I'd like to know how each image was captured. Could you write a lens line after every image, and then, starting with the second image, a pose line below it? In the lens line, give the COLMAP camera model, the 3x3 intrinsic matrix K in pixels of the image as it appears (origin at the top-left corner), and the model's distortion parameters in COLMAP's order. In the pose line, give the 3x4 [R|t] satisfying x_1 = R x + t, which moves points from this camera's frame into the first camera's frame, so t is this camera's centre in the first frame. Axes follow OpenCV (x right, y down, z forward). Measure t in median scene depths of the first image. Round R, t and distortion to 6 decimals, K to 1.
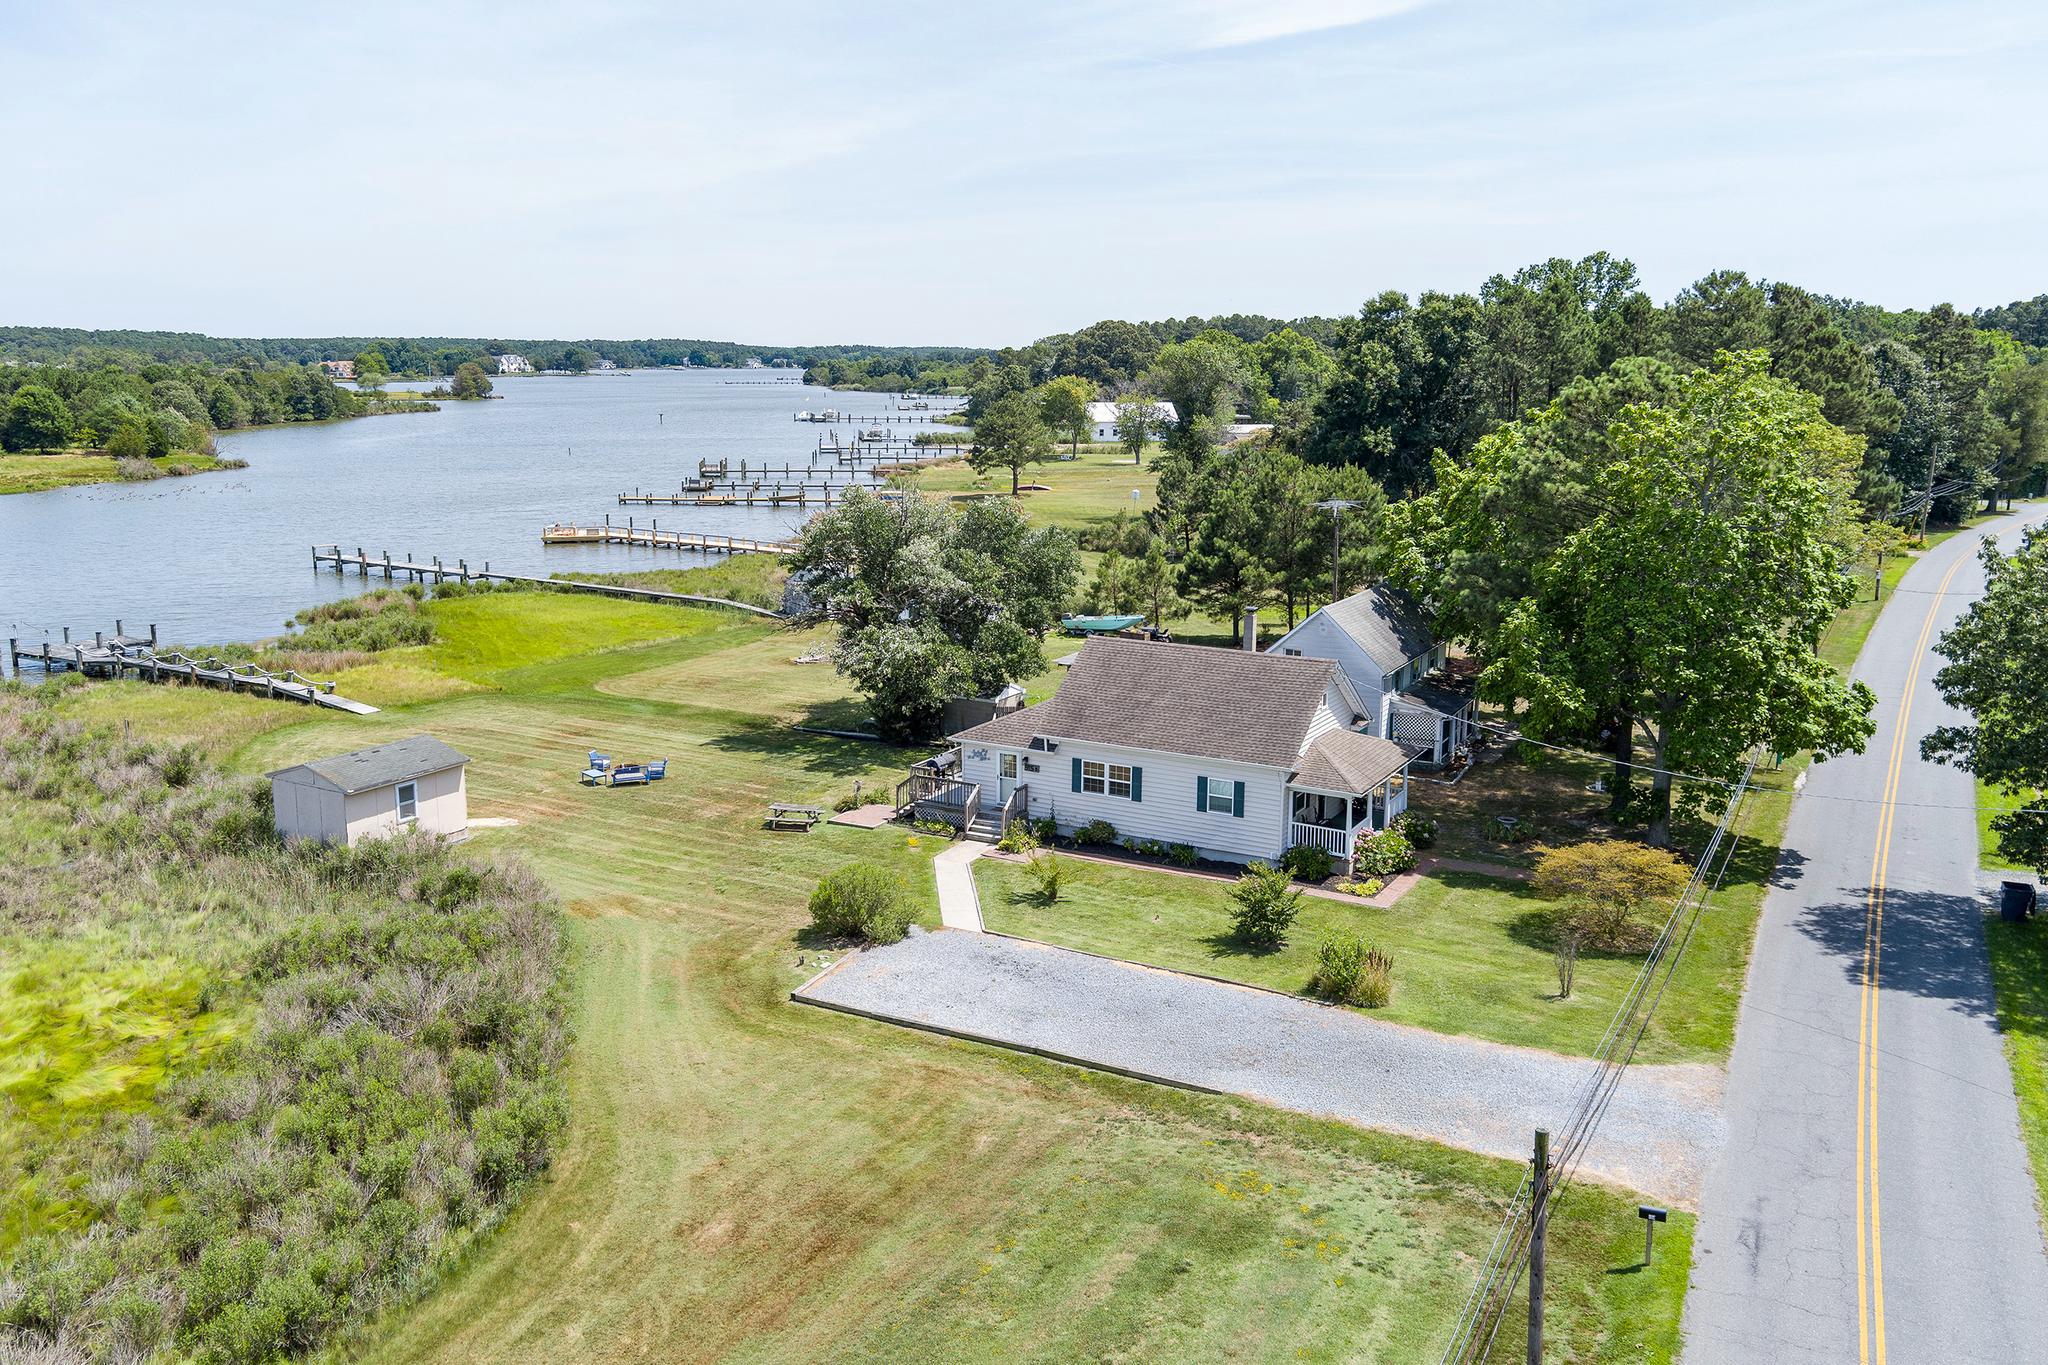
lens RADIAL K [[1659.4, 0, 1047.3], [0, 1659.4, 682.0], [0, 0, 1]] dist [-0.003568, 0.005785]
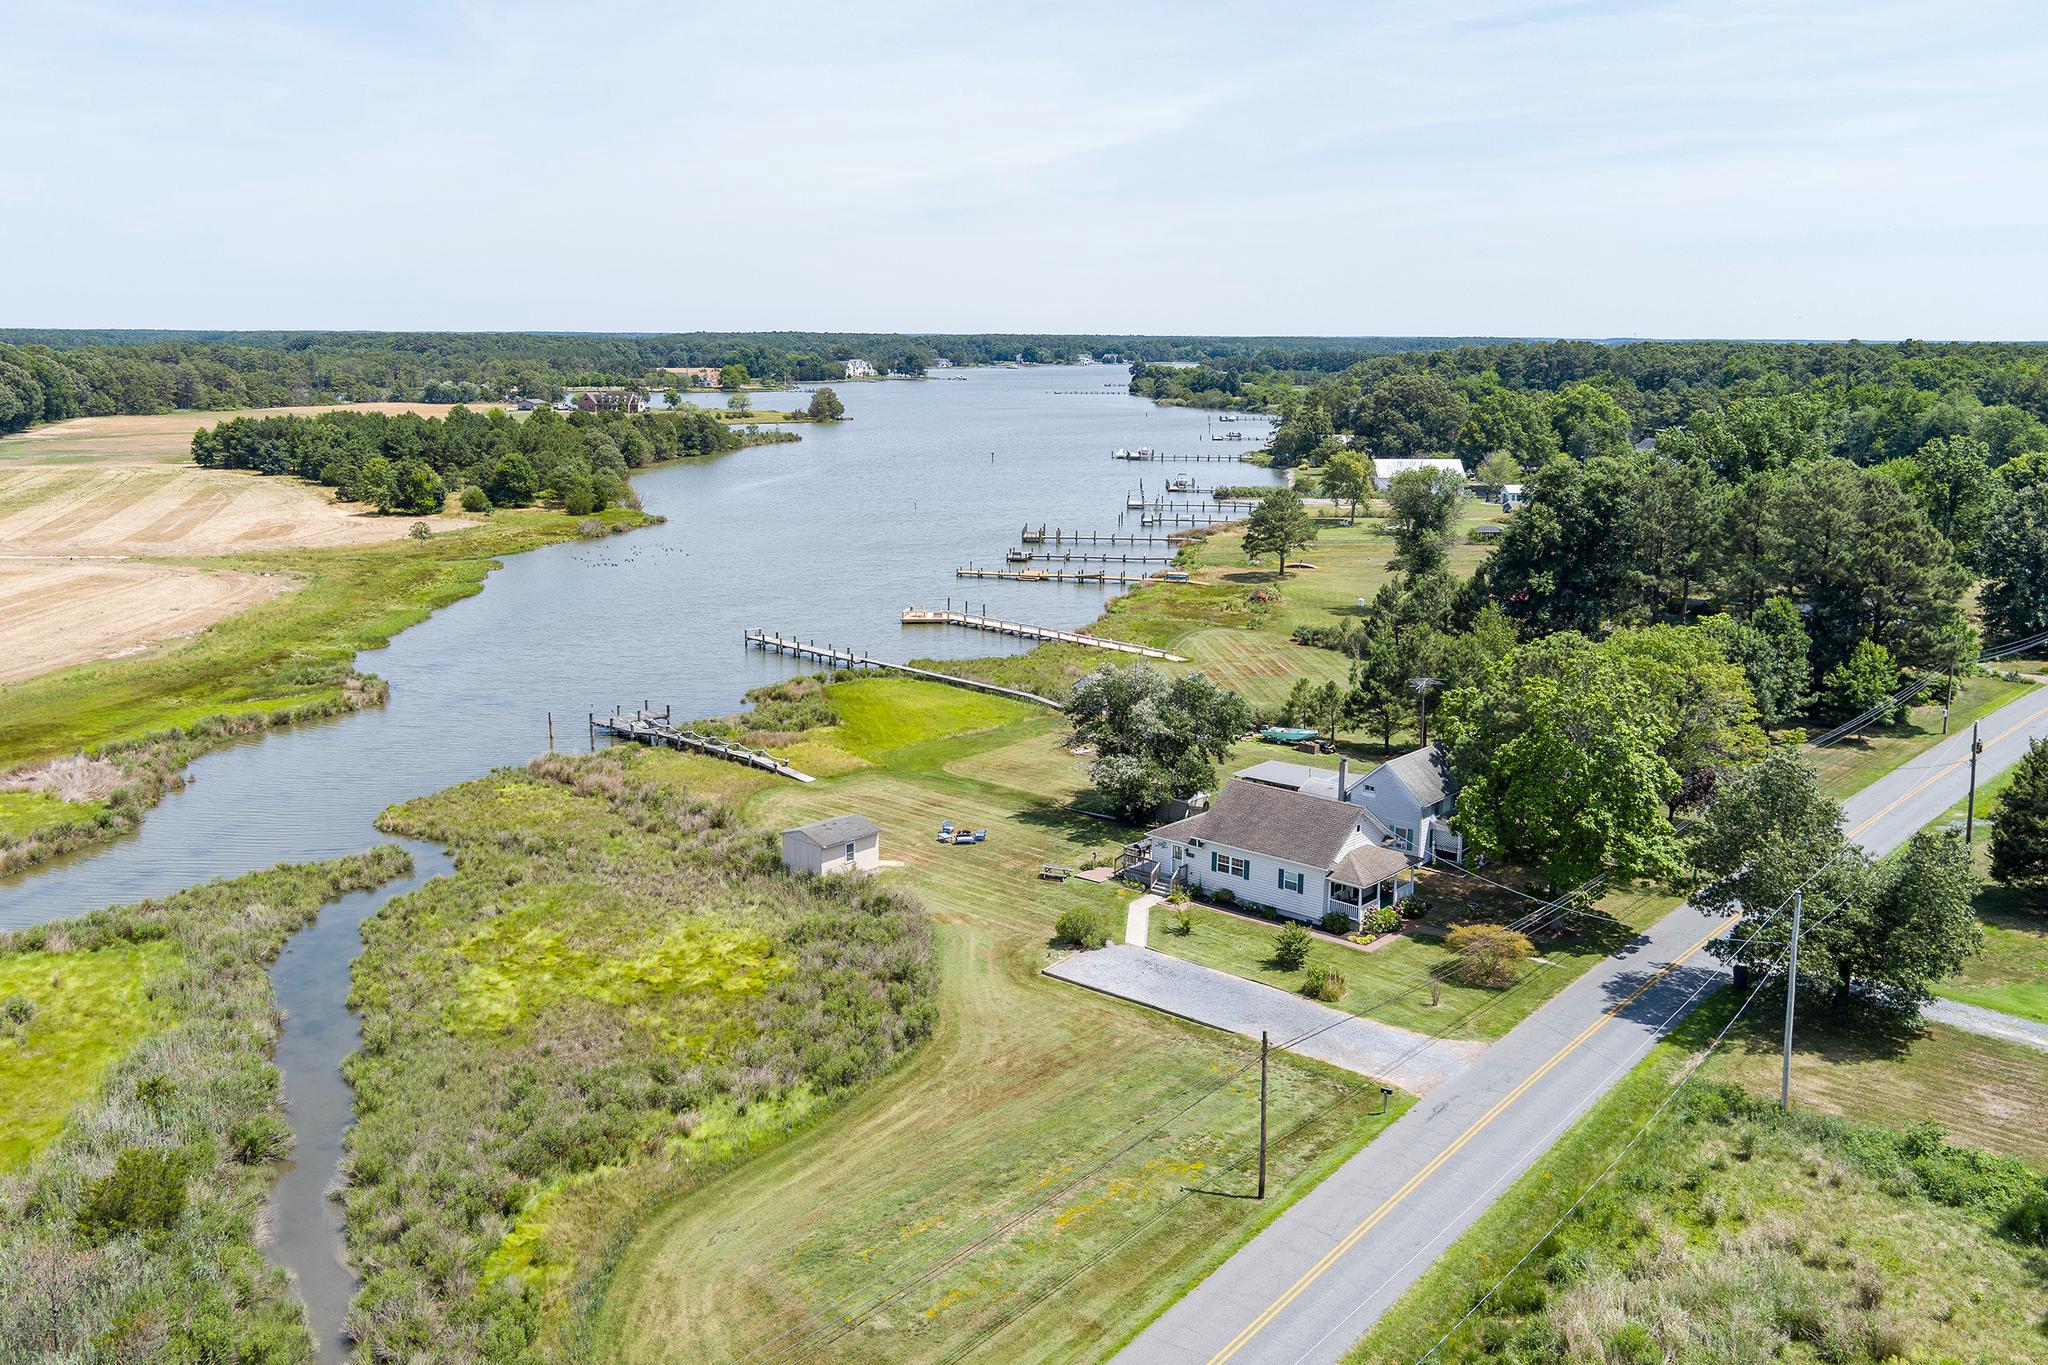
lens RADIAL K [[1725.0, 0, 953.7], [0, 1725.0, 679.2], [0, 0, 1]] dist [-0.005169, 0.008518]
pose [[0.969316, 0.041951, -0.242211, 0.150882], [-0.040356, 0.999119, 0.011545, -0.119914], [0.242482, -0.001416, 0.970155, -0.683281]]
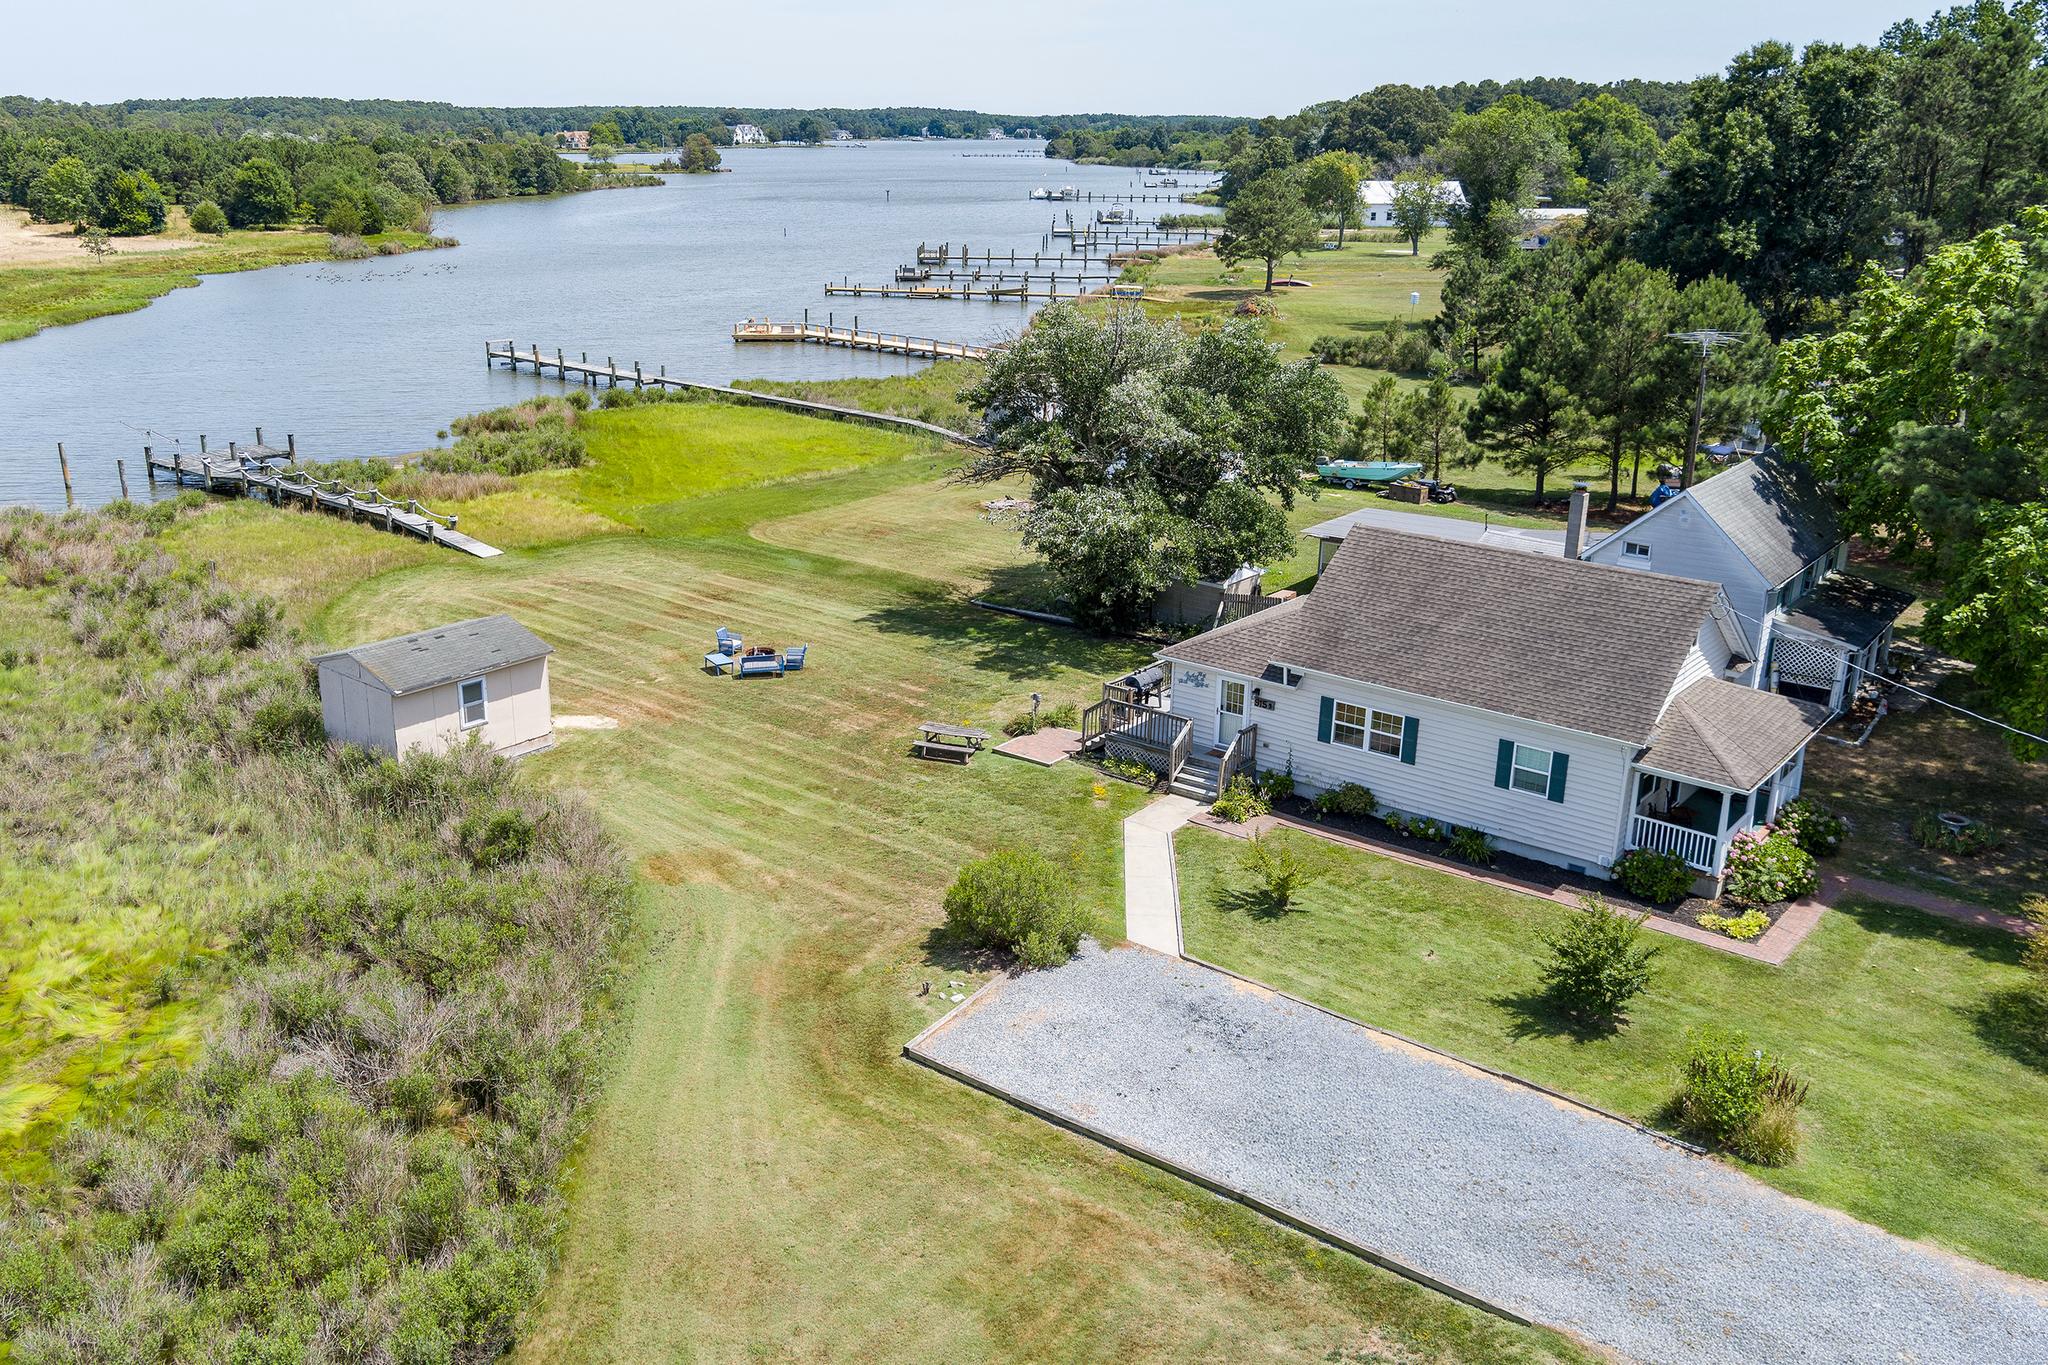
lens RADIAL K [[1725.0, 0, 953.7], [0, 1725.0, 679.2], [0, 0, 1]] dist [-0.005169, 0.008518]
pose [[0.980712, 0.059315, -0.186242, -0.002164], [-0.037227, 0.992084, 0.119932, -0.038538], [0.191881, -0.110686, 0.975157, 0.185601]]
